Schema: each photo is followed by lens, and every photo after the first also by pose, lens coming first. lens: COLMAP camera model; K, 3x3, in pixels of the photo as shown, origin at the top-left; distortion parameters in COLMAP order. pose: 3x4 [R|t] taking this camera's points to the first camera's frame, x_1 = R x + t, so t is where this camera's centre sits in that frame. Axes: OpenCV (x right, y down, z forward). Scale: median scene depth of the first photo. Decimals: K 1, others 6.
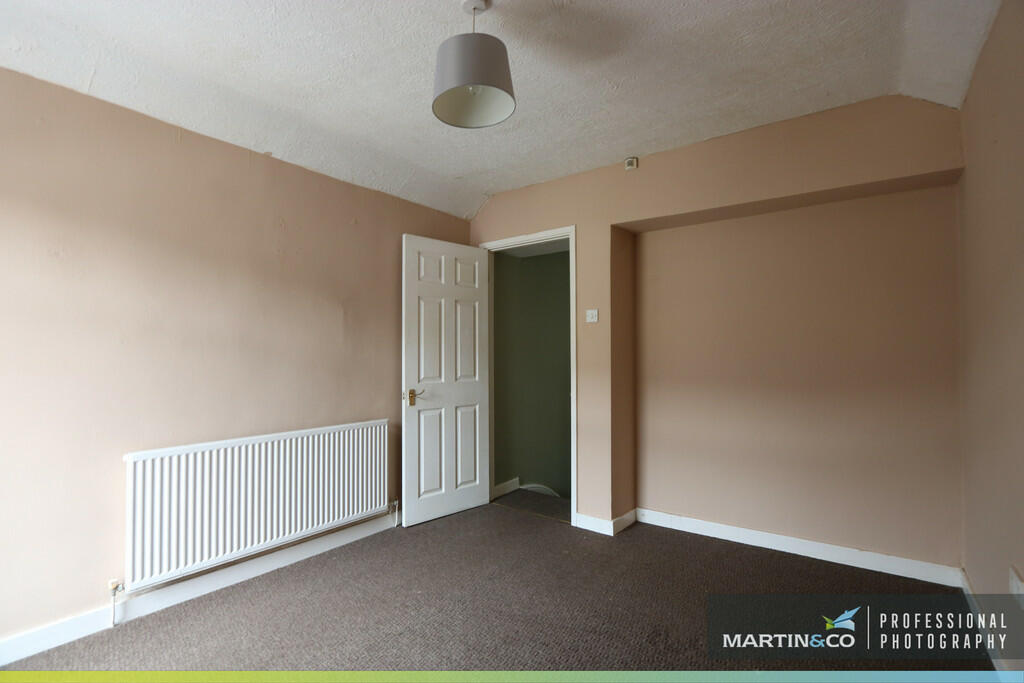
lens RADIAL K [[478.8, 0, 502.2], [0, 478.8, 341.3], [0, 0, 1]] dist [-0.002128, -0.000042]
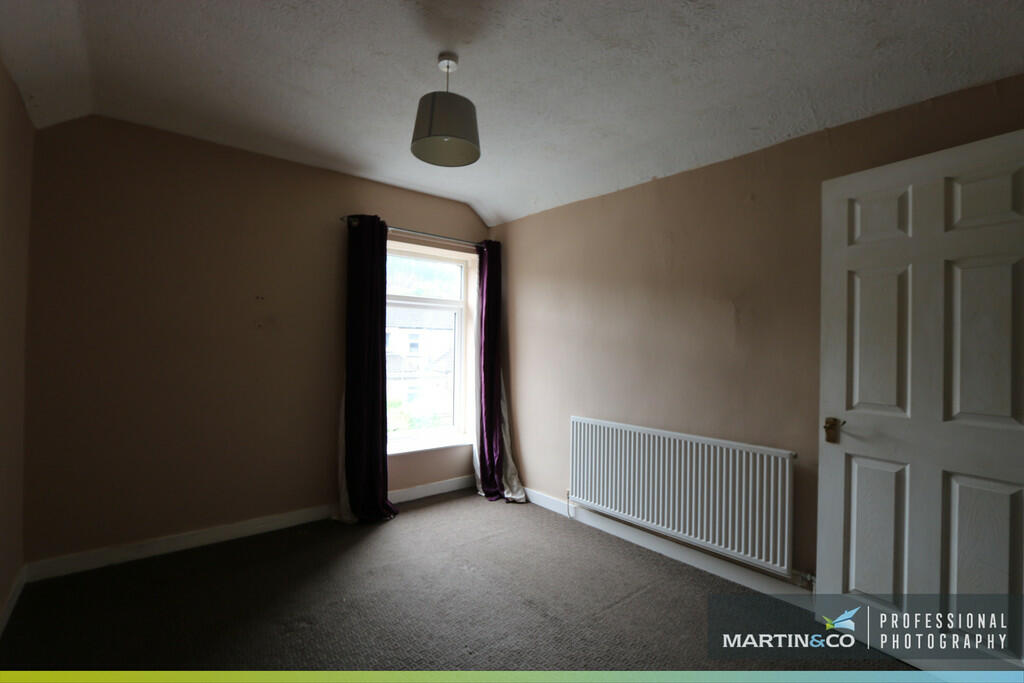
lens RADIAL K [[478.8, 0, 502.2], [0, 478.8, 341.3], [0, 0, 1]] dist [-0.002128, -0.000042]
pose [[-0.217666, -0.010653, -0.975965, 0.533118], [0.010774, 0.999853, -0.013317, 0.000914], [0.975964, -0.013414, -0.217519, 0.698593]]
